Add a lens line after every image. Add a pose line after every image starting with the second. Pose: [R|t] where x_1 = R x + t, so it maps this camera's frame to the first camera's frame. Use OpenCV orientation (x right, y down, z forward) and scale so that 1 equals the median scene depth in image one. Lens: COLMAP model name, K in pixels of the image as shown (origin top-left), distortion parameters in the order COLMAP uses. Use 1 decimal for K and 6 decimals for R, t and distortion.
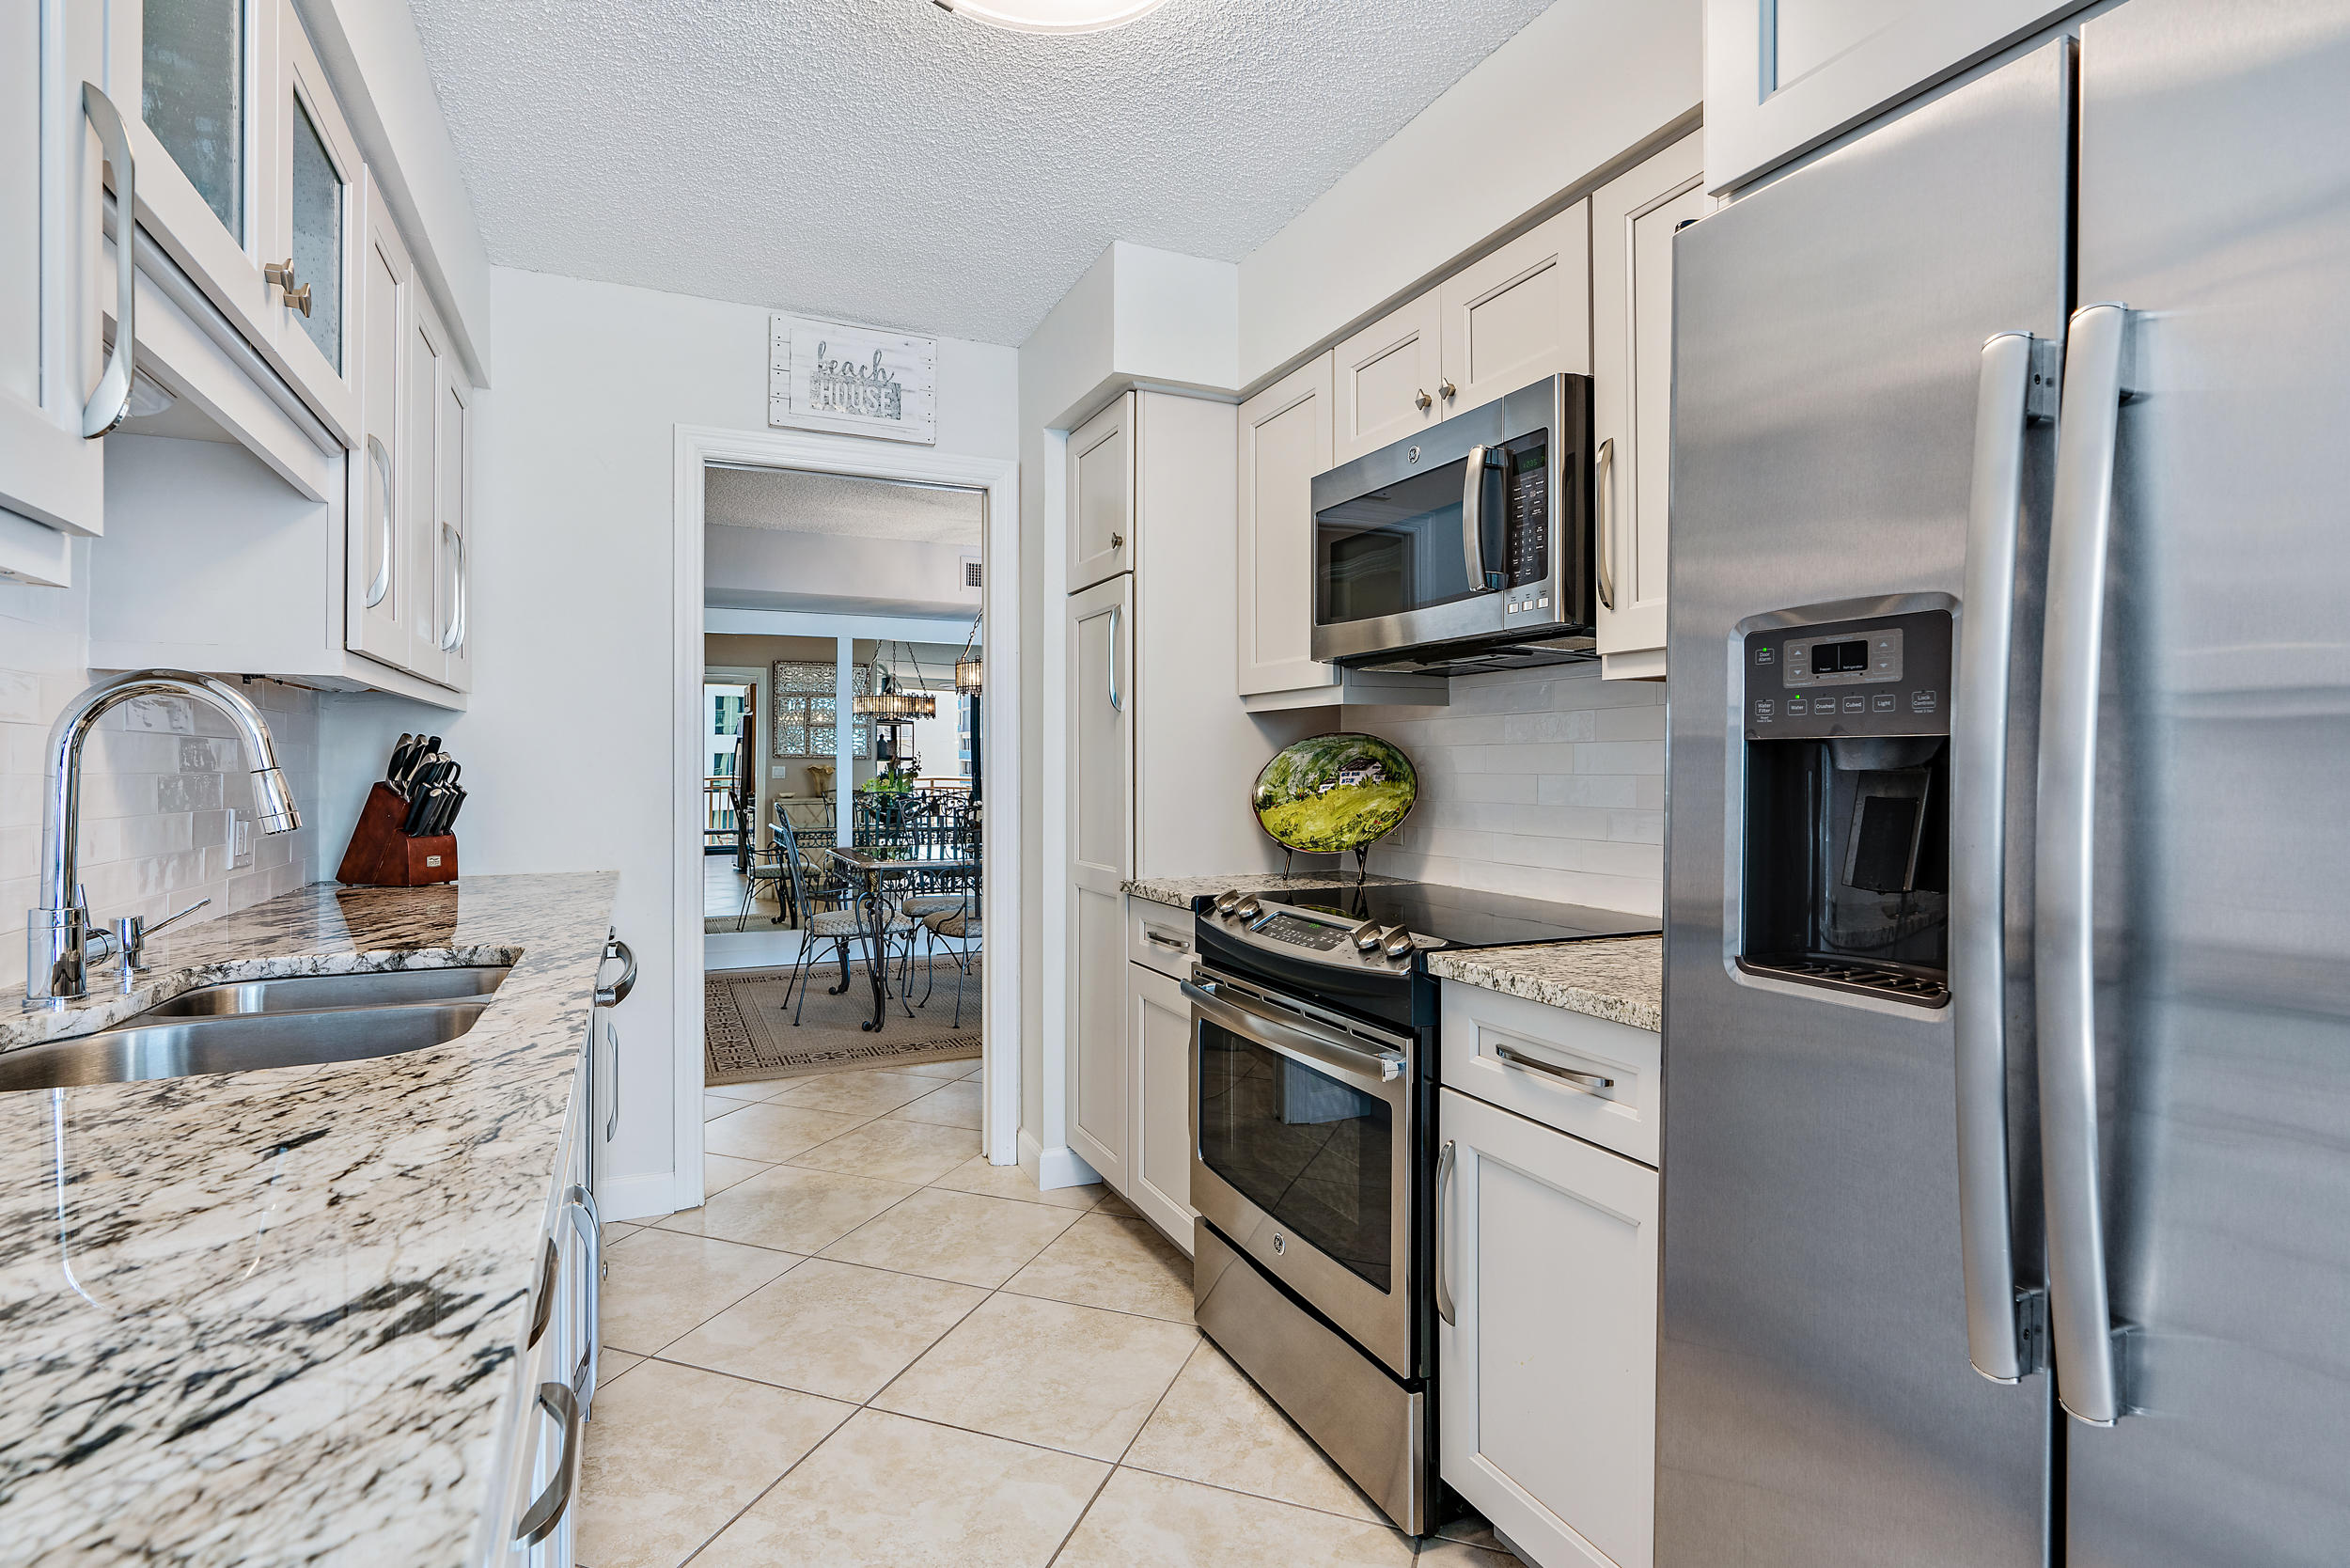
lens RADIAL K [[1152.4, 0, 1177.4], [0, 1152.4, 776.6], [0, 0, 1]] dist [0.003148, 0.001541]
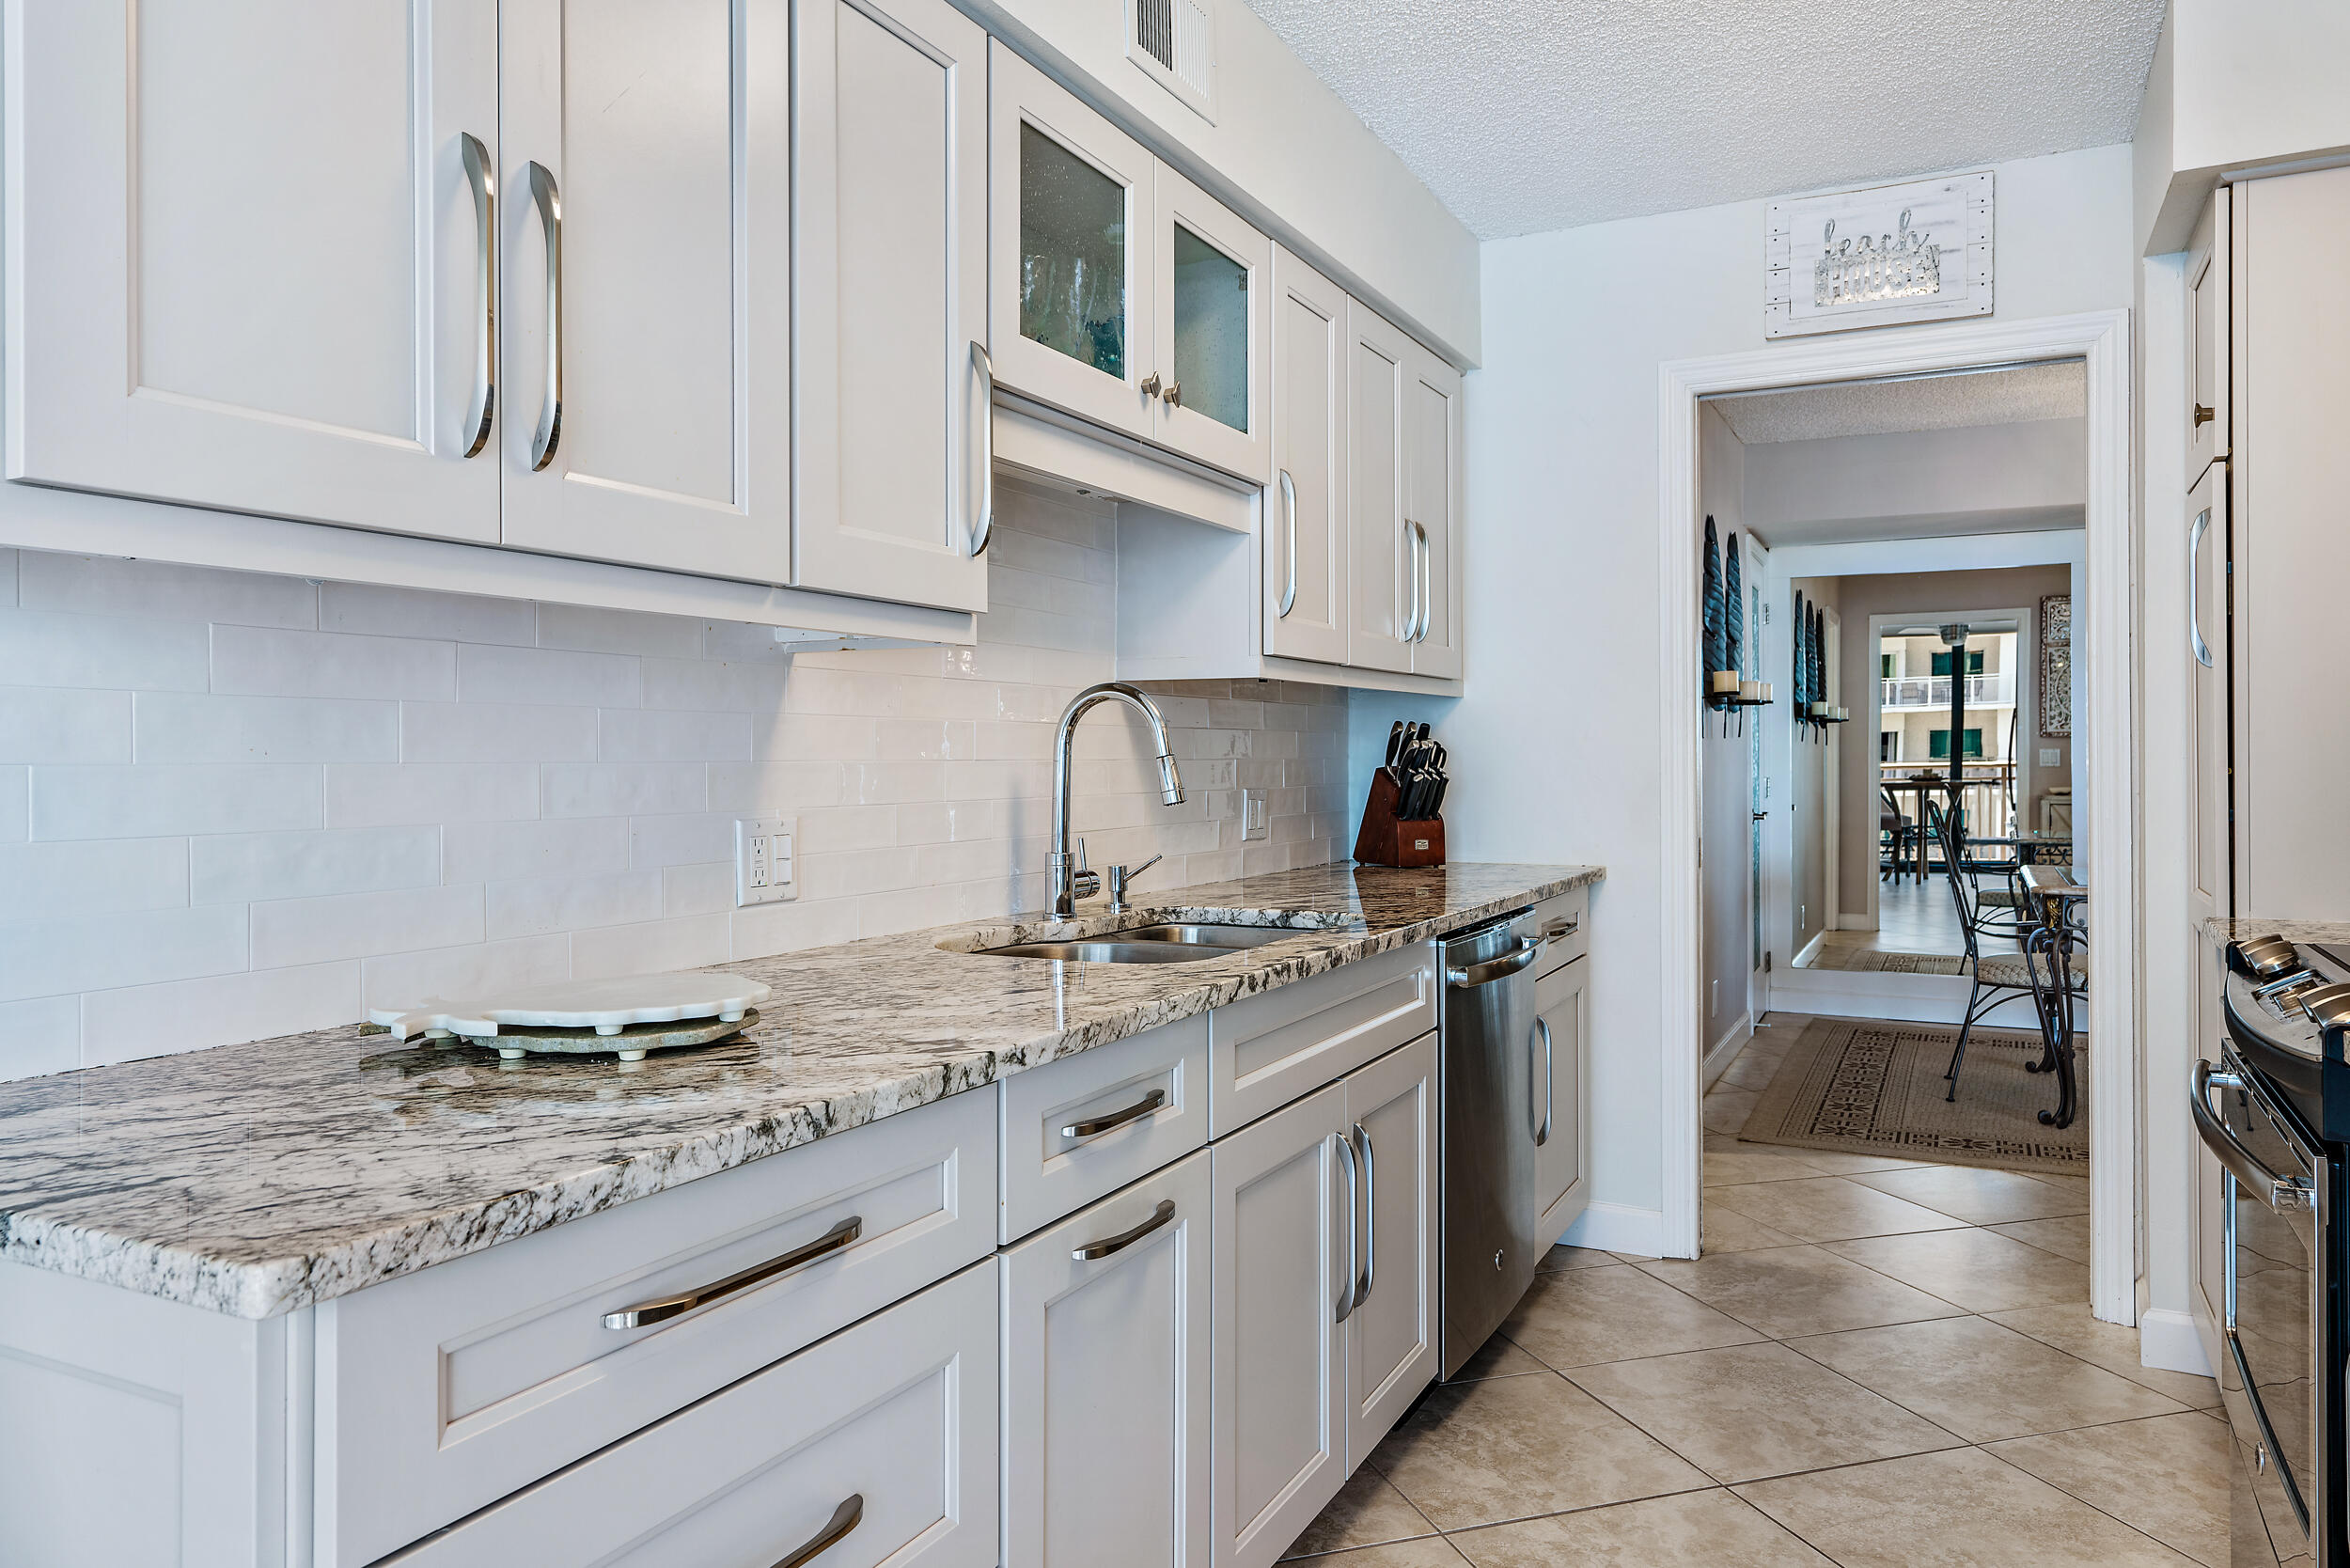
lens RADIAL K [[1638.6, 0, 1180.2], [0, 1638.6, 766.2], [0, 0, 1]] dist [0.011715, 0.002867]
pose [[0.620402, 0.003069, -0.784278, 0.372484], [-0.001737, 0.999995, 0.002539, 0.000311], [0.784282, -0.000213, 0.620404, -0.076054]]
